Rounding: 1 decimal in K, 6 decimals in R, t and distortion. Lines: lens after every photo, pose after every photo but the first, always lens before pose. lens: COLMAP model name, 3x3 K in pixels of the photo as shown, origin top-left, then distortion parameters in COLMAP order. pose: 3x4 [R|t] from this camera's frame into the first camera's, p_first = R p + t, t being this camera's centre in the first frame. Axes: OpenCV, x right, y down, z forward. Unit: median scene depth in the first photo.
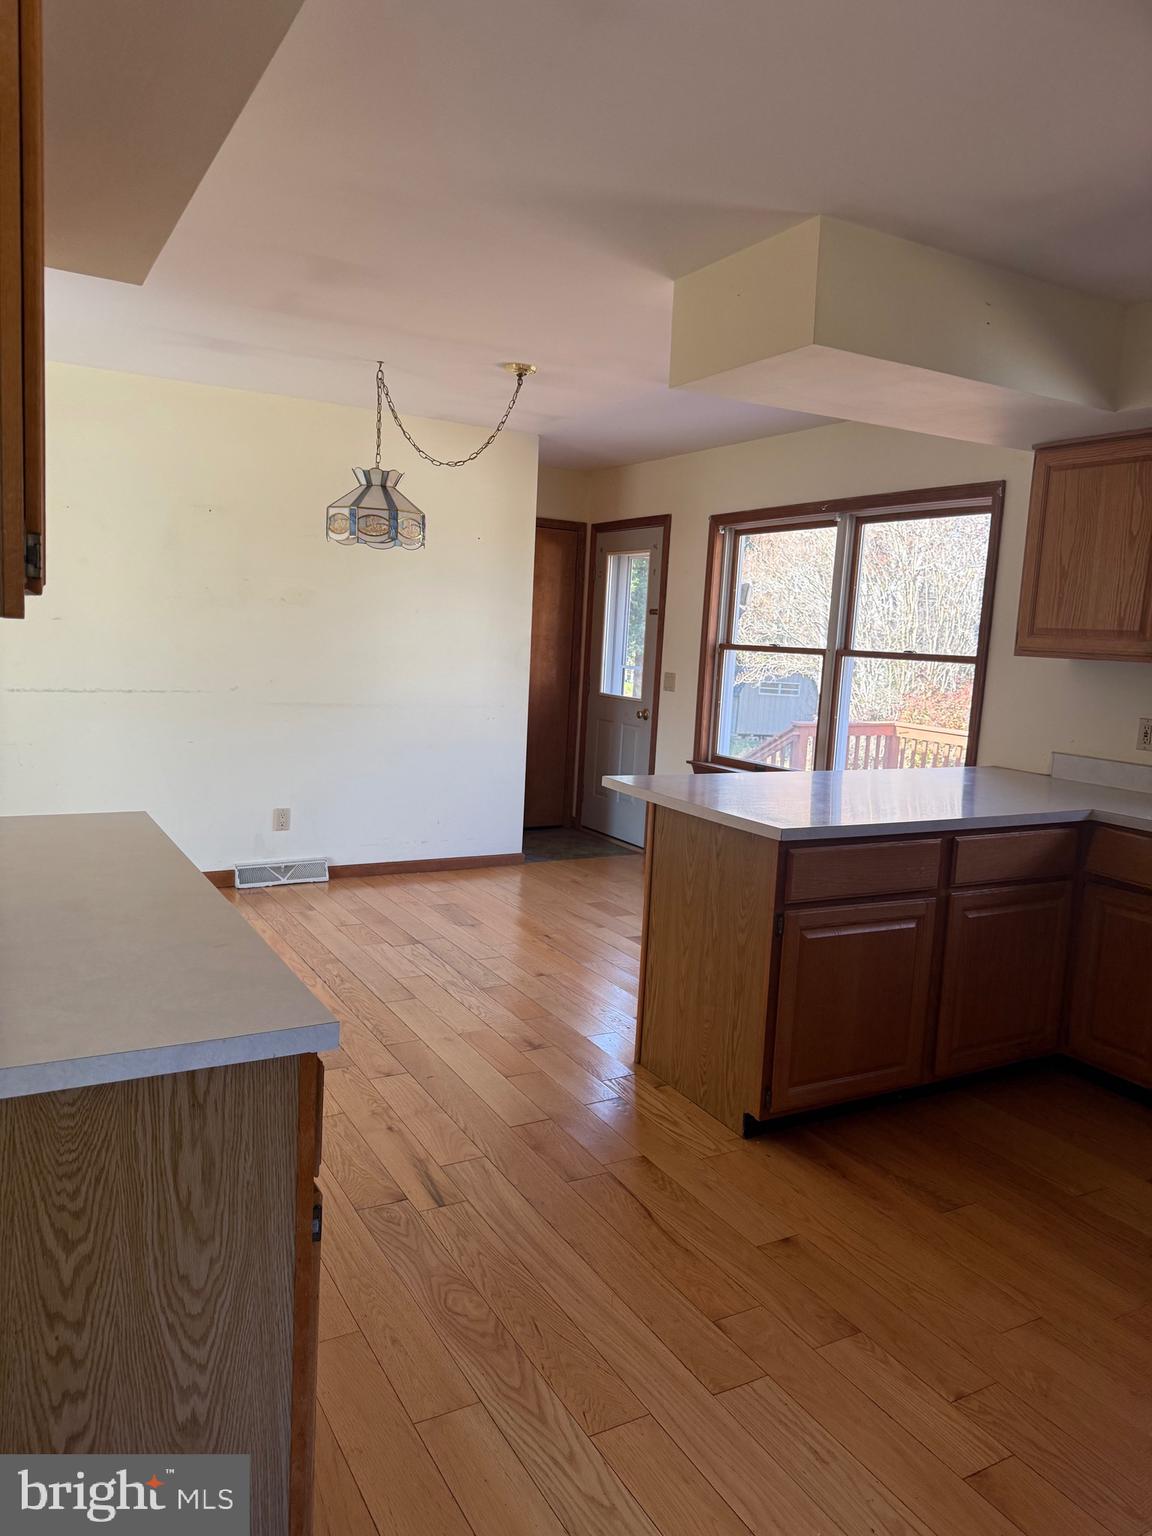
lens RADIAL K [[1067.6, 0, 571.1], [0, 1067.6, 774.6], [0, 0, 1]] dist [-0.004009, 0.003559]
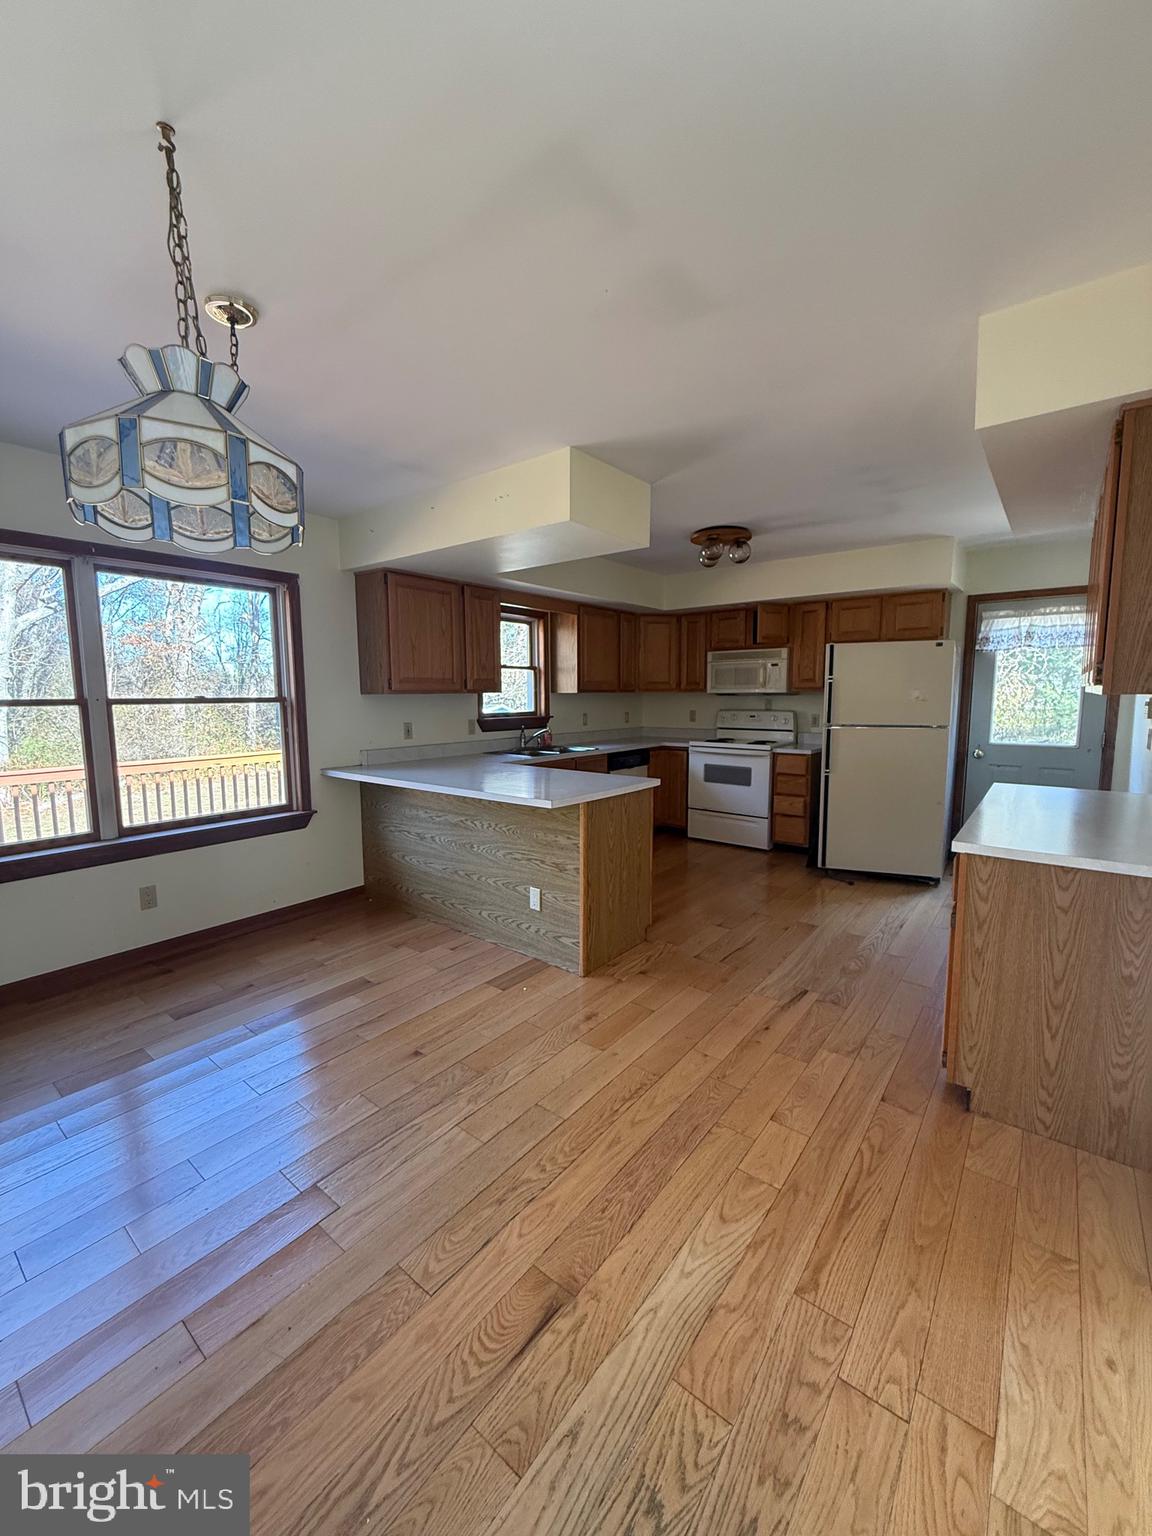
lens RADIAL K [[611.9, 0, 577.5], [0, 611.9, 760.5], [0, 0, 1]] dist [-0.000637, 0.000816]
pose [[-0.384174, -0.149104, 0.911141, -0.466561], [0.106368, 0.973154, 0.204101, -0.140211], [-0.917113, 0.175326, -0.358001, 0.873996]]
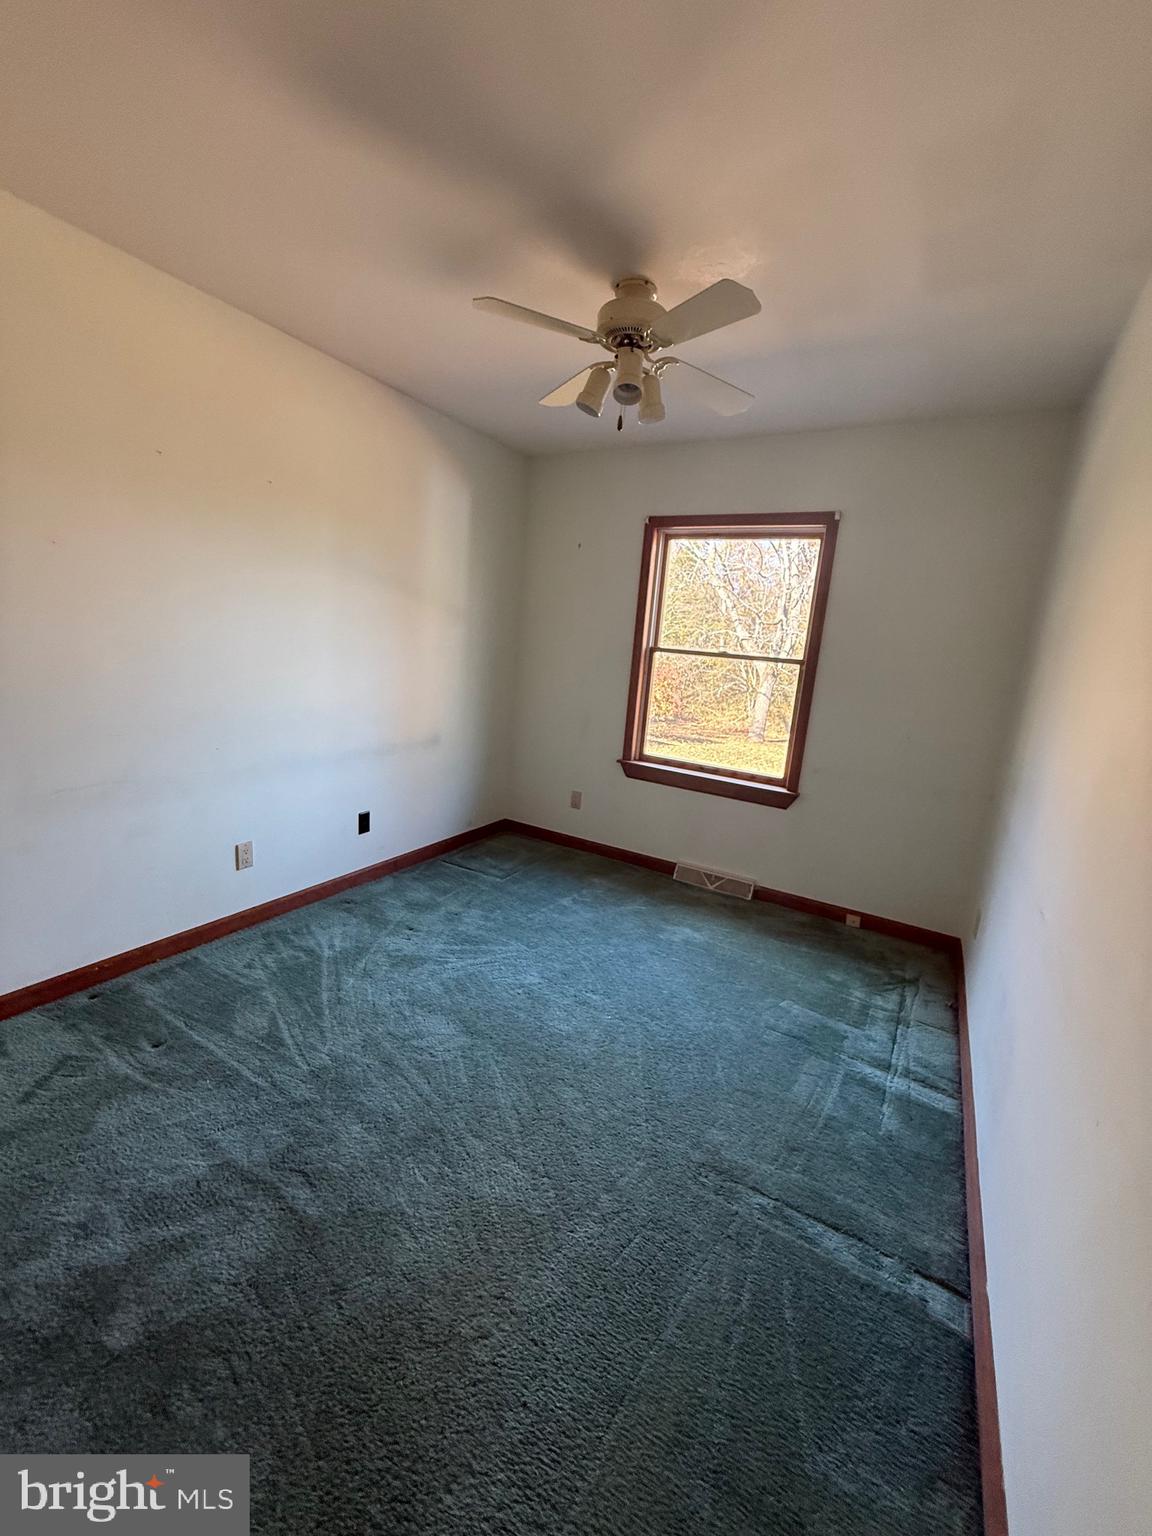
lens RADIAL K [[664.6, 0, 573.4], [0, 664.6, 776.1], [0, 0, 1]] dist [0.001175, 0.000002]
pose [[0.861324, -0.085363, 0.500833, -0.223984], [0.030131, 0.992631, 0.117367, -0.069692], [-0.507162, -0.086000, 0.857549, 0.433130]]
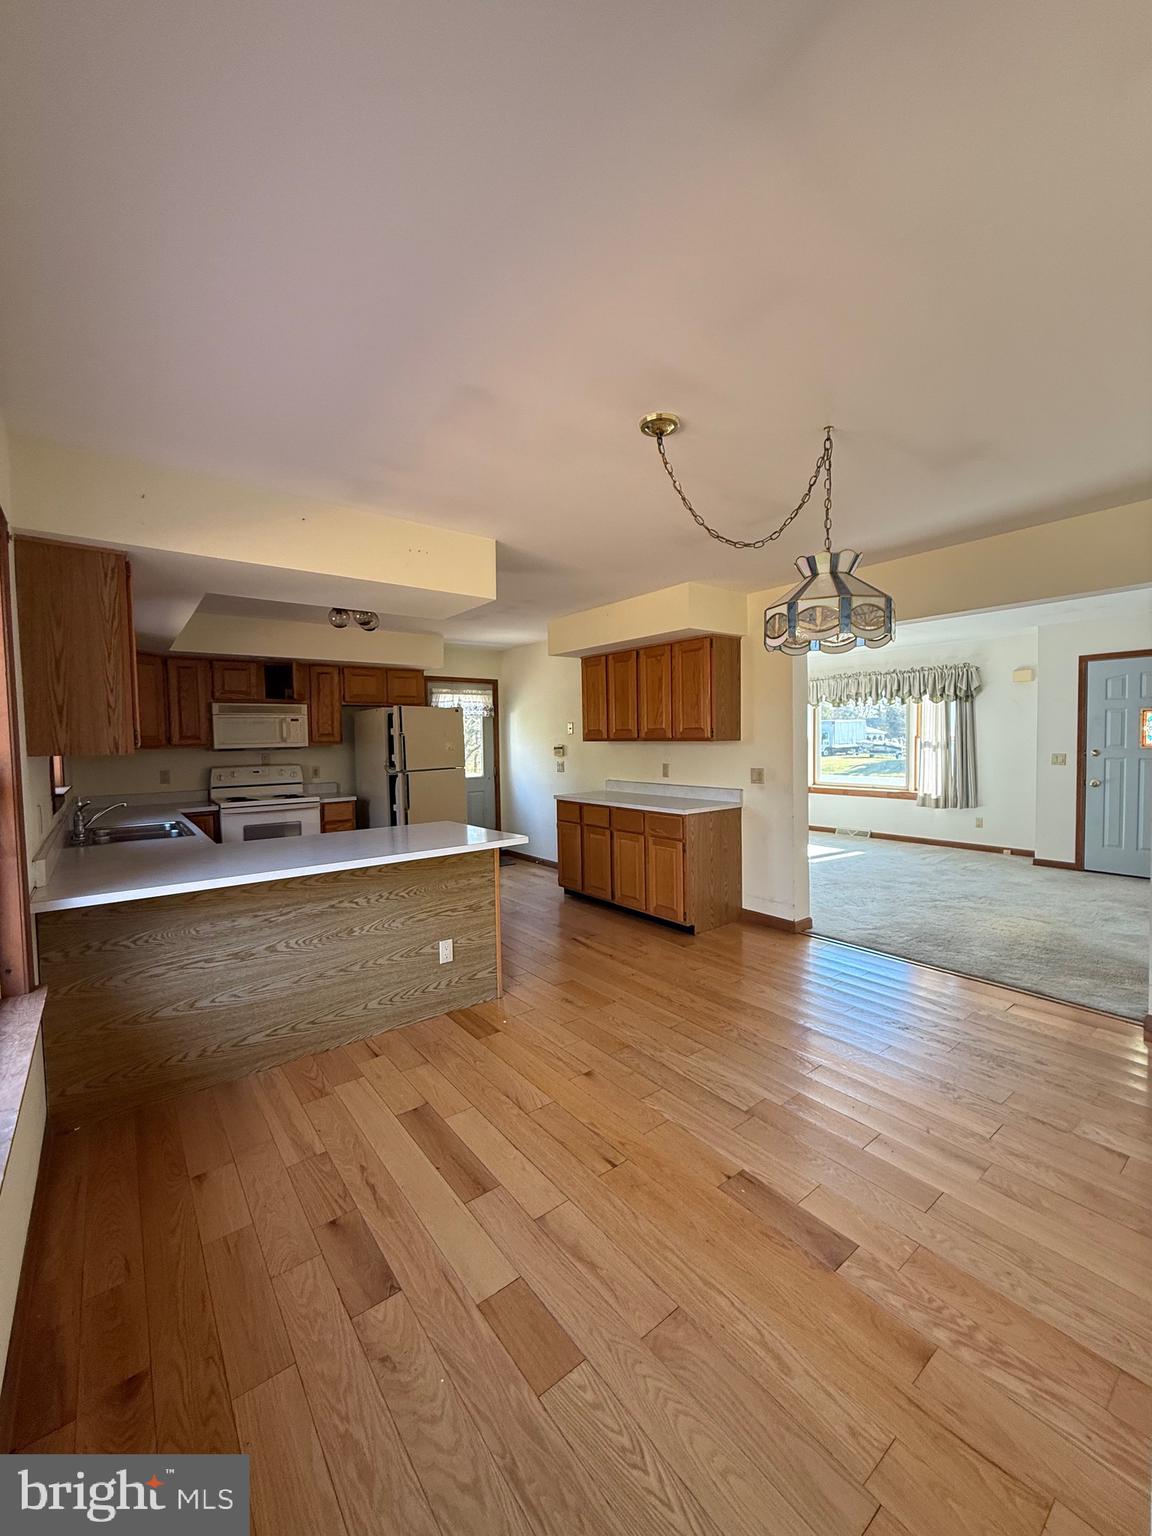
lens RADIAL K [[611.9, 0, 578.9], [0, 611.9, 760.7], [0, 0, 1]] dist [-0.000637, 0.000816]
pose [[-0.987912, -0.027245, -0.152606, 0.068454], [-0.051756, 0.985916, 0.159033, -0.177591], [0.146124, 0.165009, -0.975408, 1.312821]]
